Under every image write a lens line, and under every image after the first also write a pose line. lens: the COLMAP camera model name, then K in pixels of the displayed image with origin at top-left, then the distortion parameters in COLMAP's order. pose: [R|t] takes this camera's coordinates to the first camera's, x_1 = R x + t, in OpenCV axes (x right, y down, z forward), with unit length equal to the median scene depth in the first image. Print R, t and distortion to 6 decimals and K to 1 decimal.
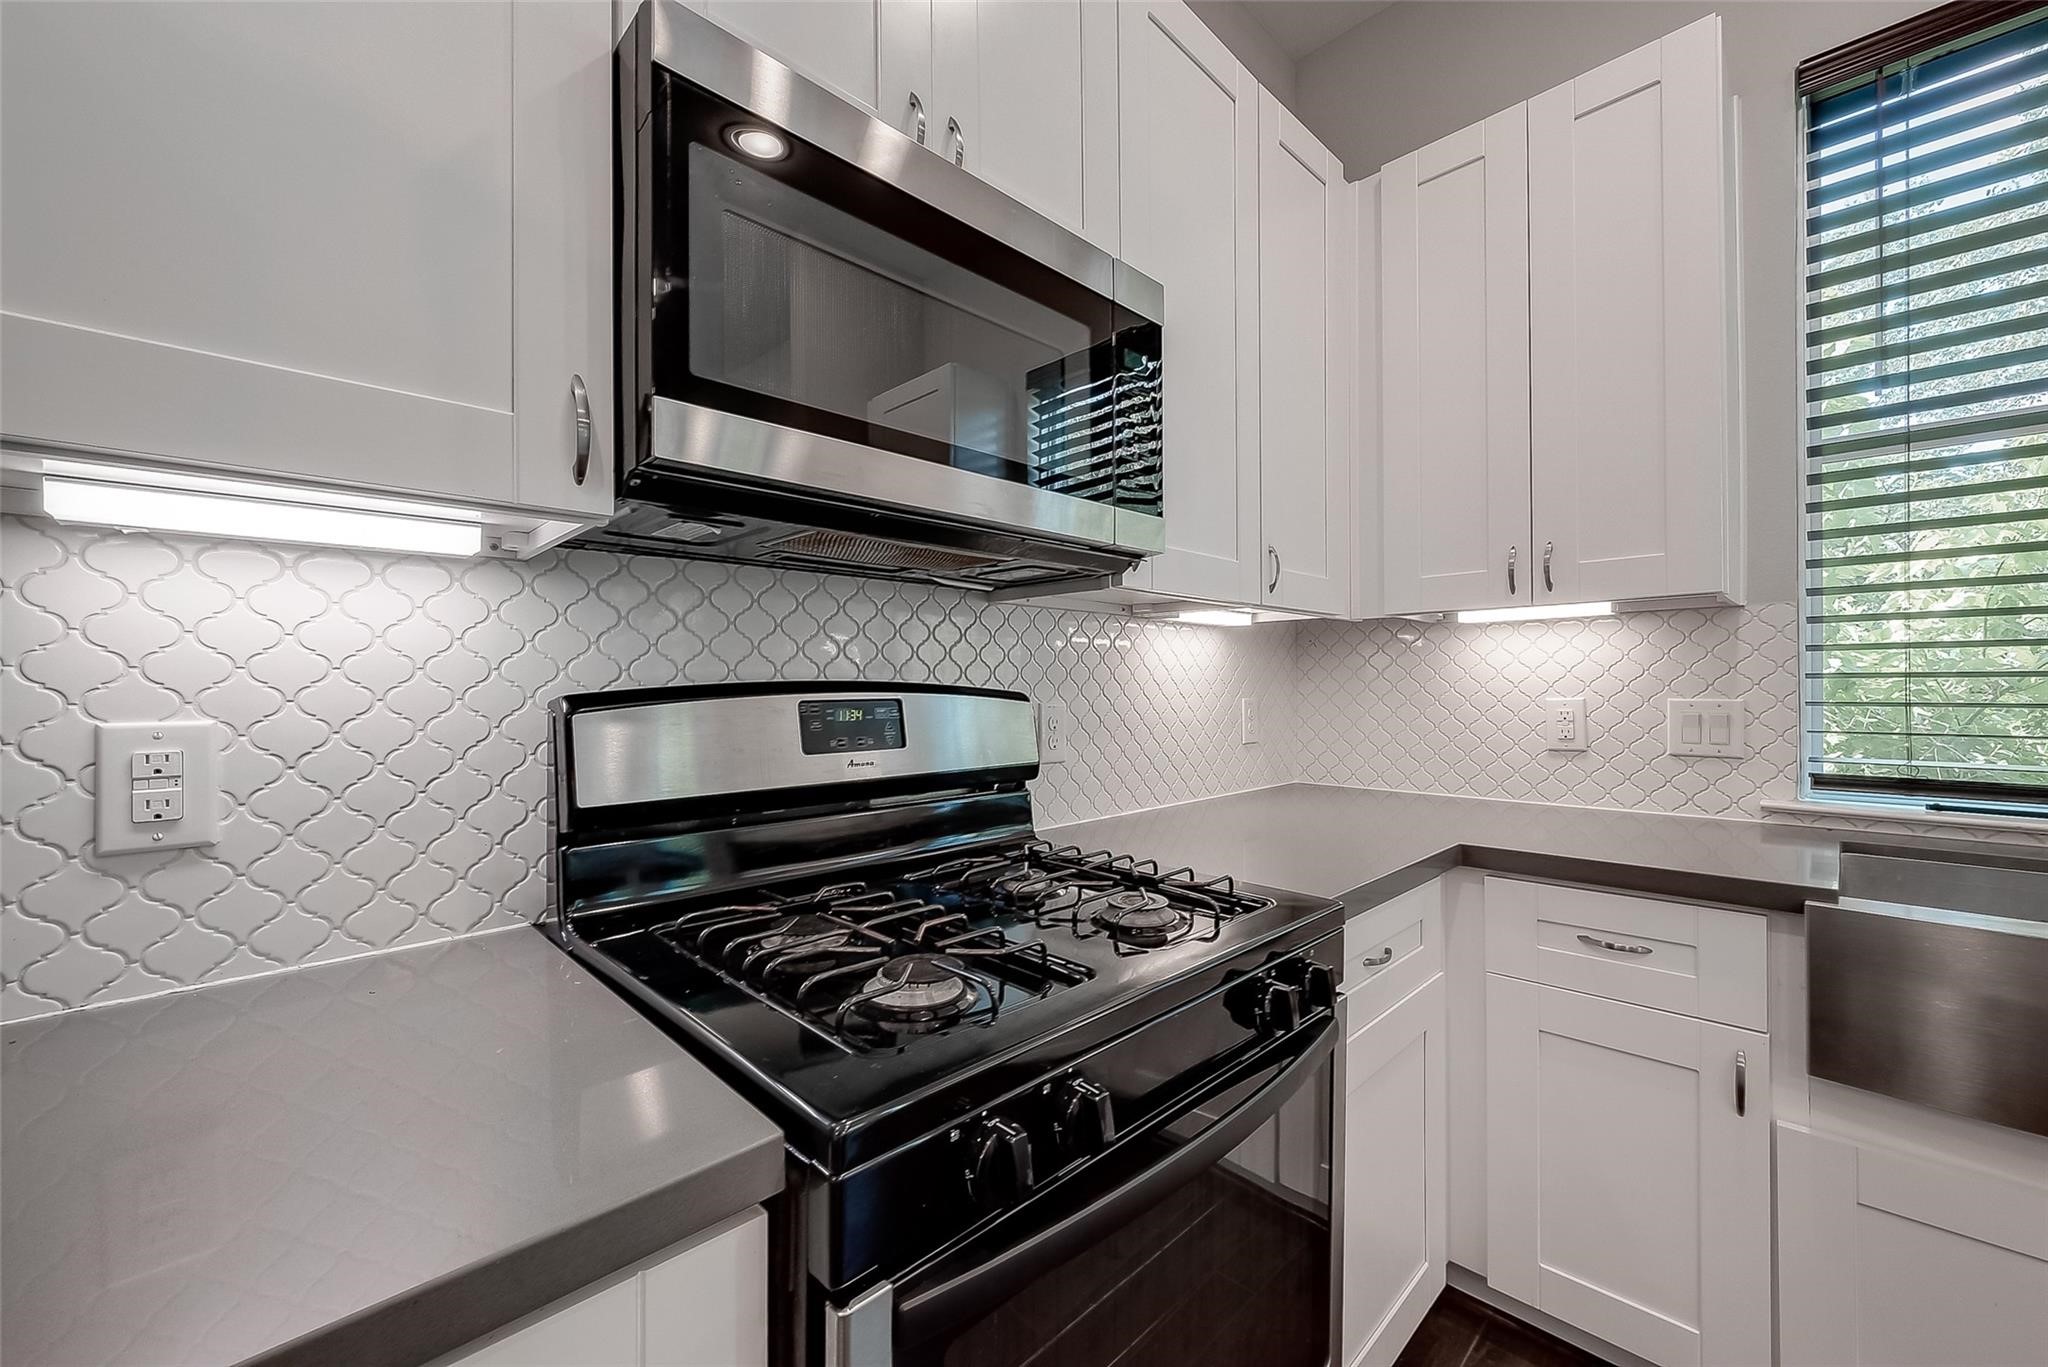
lens RADIAL K [[810.9, 0, 1024.4], [0, 810.9, 692.4], [0, 0, 1]] dist [0.000394, -0.000166]
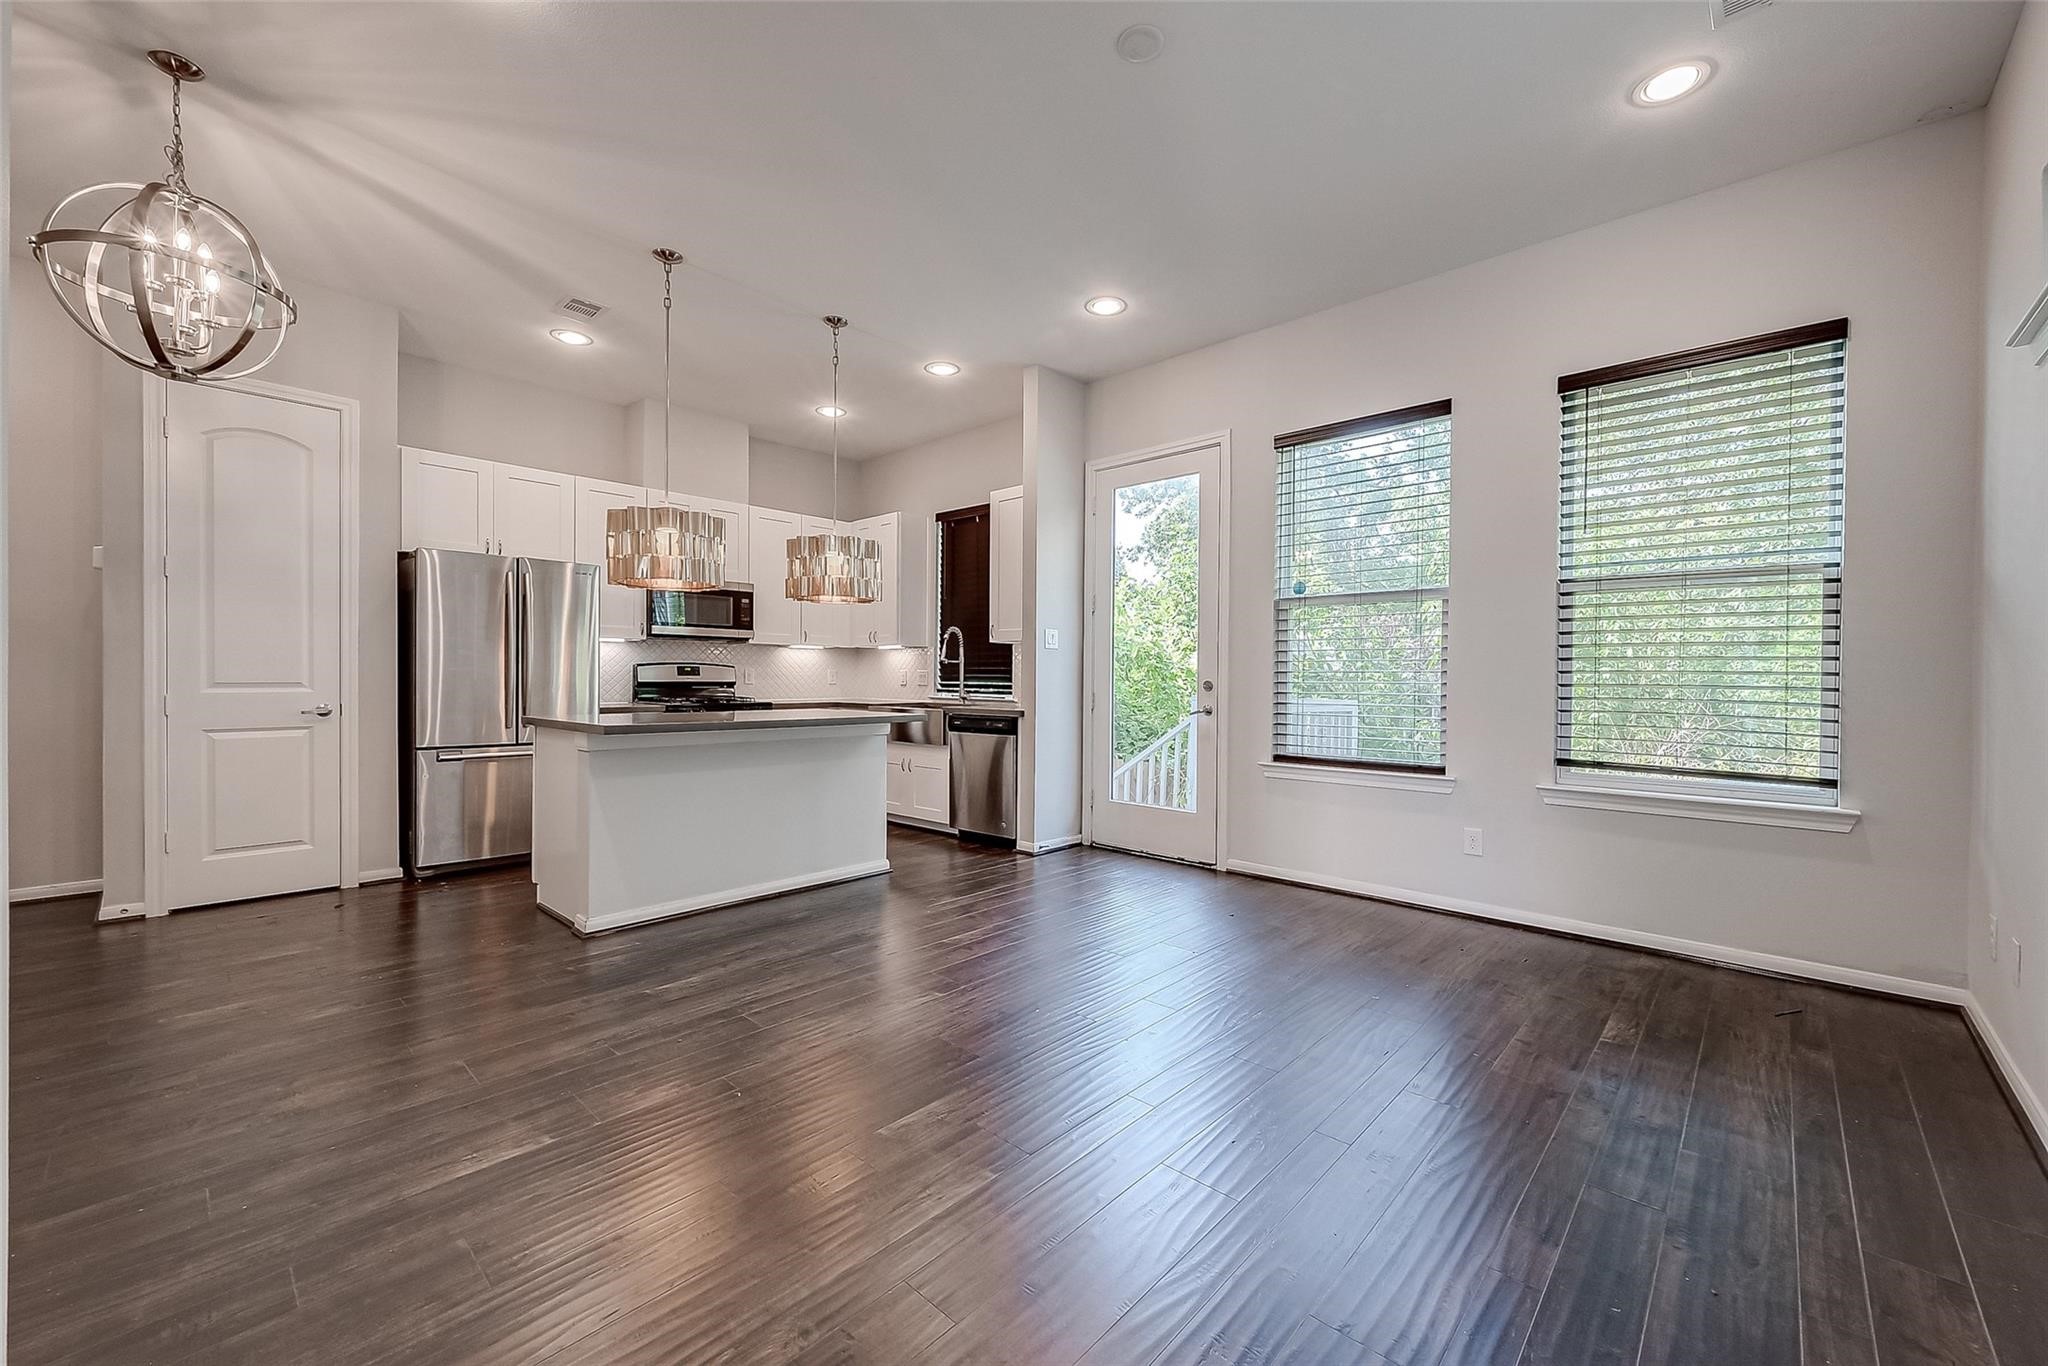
lens RADIAL K [[810.9, 0, 1026.8], [0, 810.9, 684.0], [0, 0, 1]] dist [0.000394, -0.000166]
pose [[0.998924, 0.014935, 0.043906, 1.658851], [-0.015208, 0.999867, 0.005880, 0.058644], [-0.043812, -0.006541, 0.999018, -4.102633]]
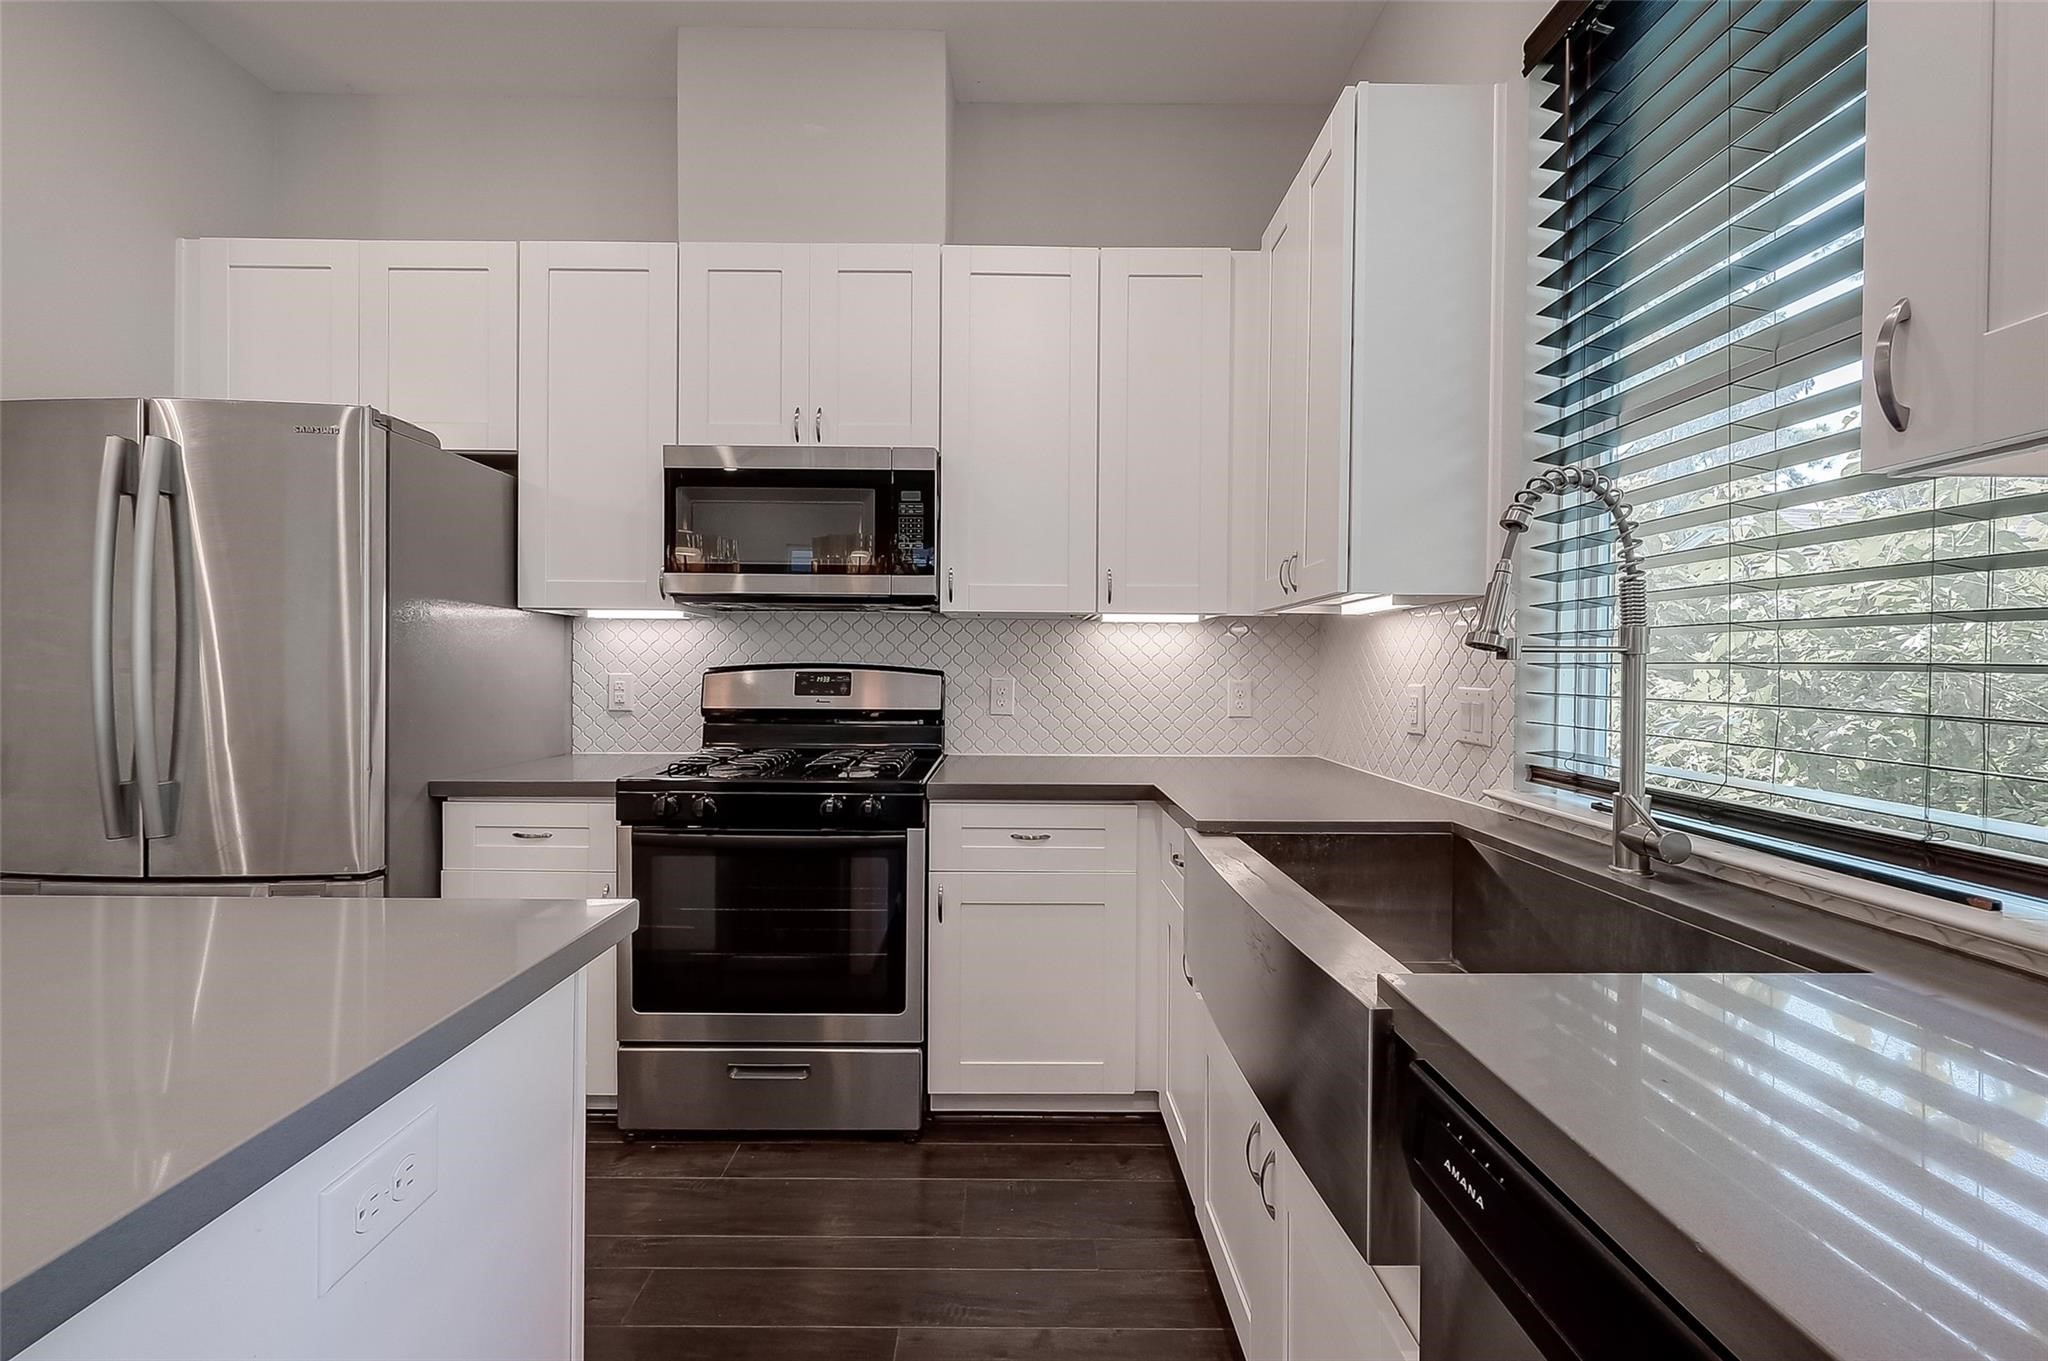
lens RADIAL K [[809.4, 0, 1025.6], [0, 809.4, 677.4], [0, 0, 1]] dist [-0.002231, -0.000602]
pose [[0.721580, 0.020978, -0.692013, 1.617306], [-0.016629, 0.999778, 0.012968, -0.012724], [0.692132, 0.002150, 0.721768, -0.176369]]
